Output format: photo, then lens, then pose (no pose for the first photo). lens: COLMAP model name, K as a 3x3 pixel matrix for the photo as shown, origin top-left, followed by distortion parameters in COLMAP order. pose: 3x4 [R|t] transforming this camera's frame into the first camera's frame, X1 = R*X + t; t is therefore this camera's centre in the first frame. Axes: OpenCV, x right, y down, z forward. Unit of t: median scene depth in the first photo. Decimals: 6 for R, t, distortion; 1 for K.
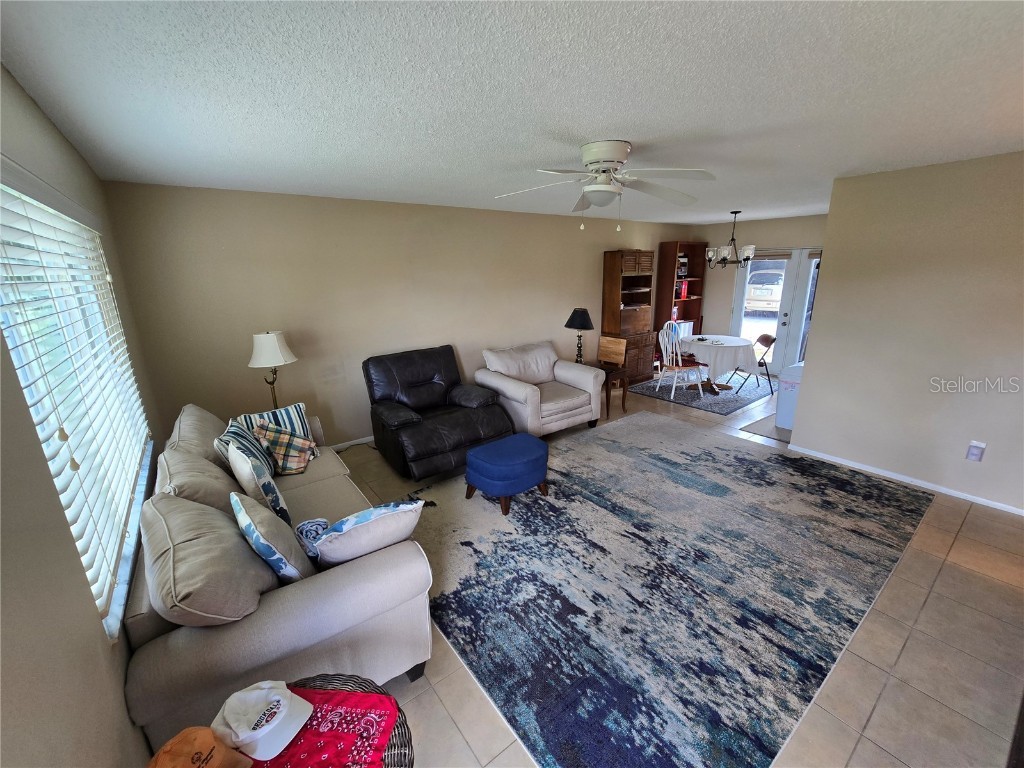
lens RADIAL K [[422.3, 0, 509.4], [0, 422.3, 384.8], [0, 0, 1]] dist [-0.001636, -0.000268]
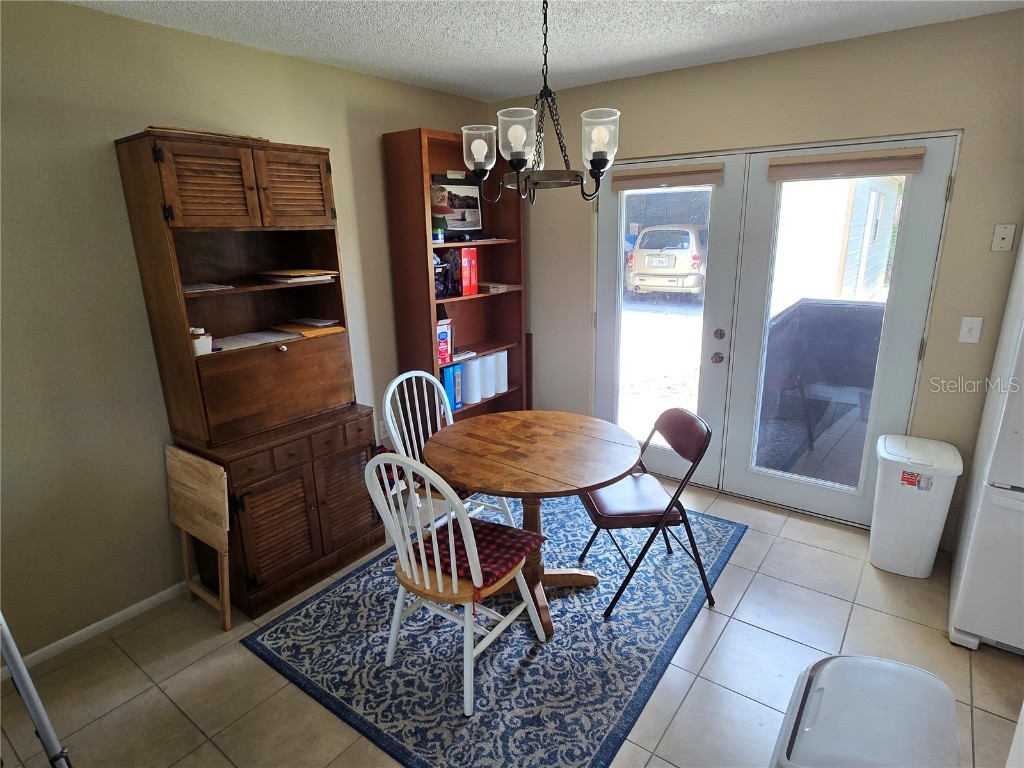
lens RADIAL K [[568.5, 0, 512.0], [0, 568.5, 384.0], [0, 0, 1]] dist [0.002665, 0.001745]
pose [[0.961674, -0.075613, 0.263565, 0.839513], [0.075608, 0.997086, 0.010178, -0.346592], [-0.263566, 0.010140, 0.964588, 1.385128]]
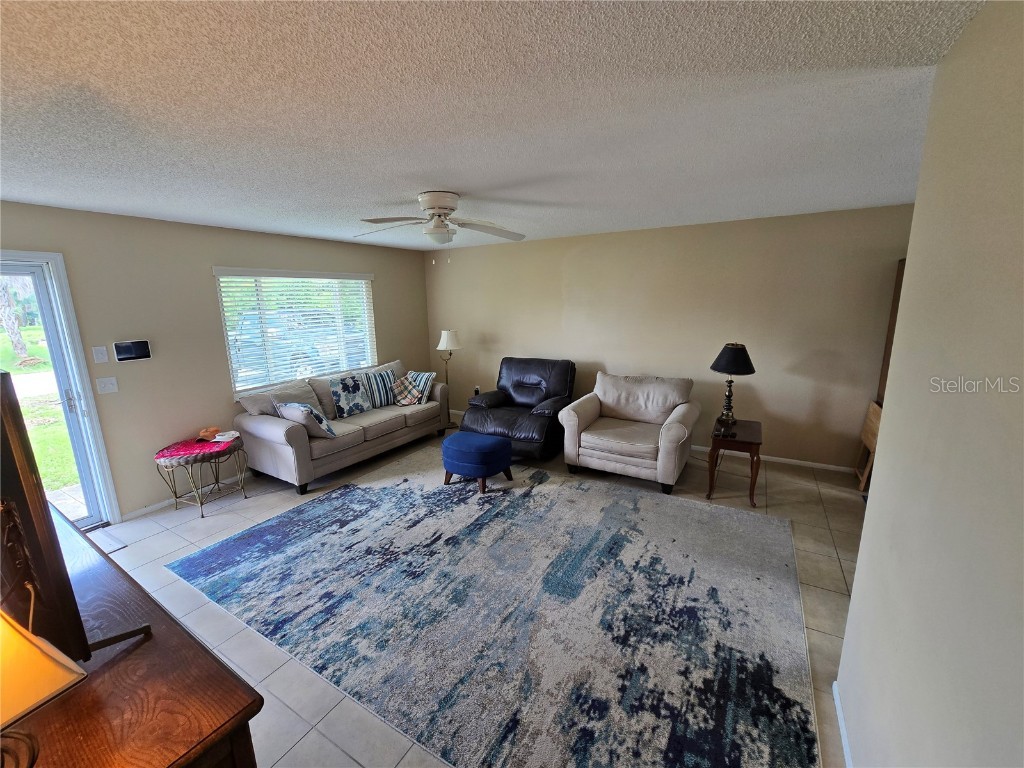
lens RADIAL K [[422.3, 0, 509.4], [0, 422.3, 384.8], [0, 0, 1]] dist [-0.001636, -0.000268]
pose [[0.370102, 0.196689, -0.907931, 1.365733], [-0.232264, 0.965882, 0.114565, -0.205692], [0.899488, 0.168479, 0.403158, 0.713783]]
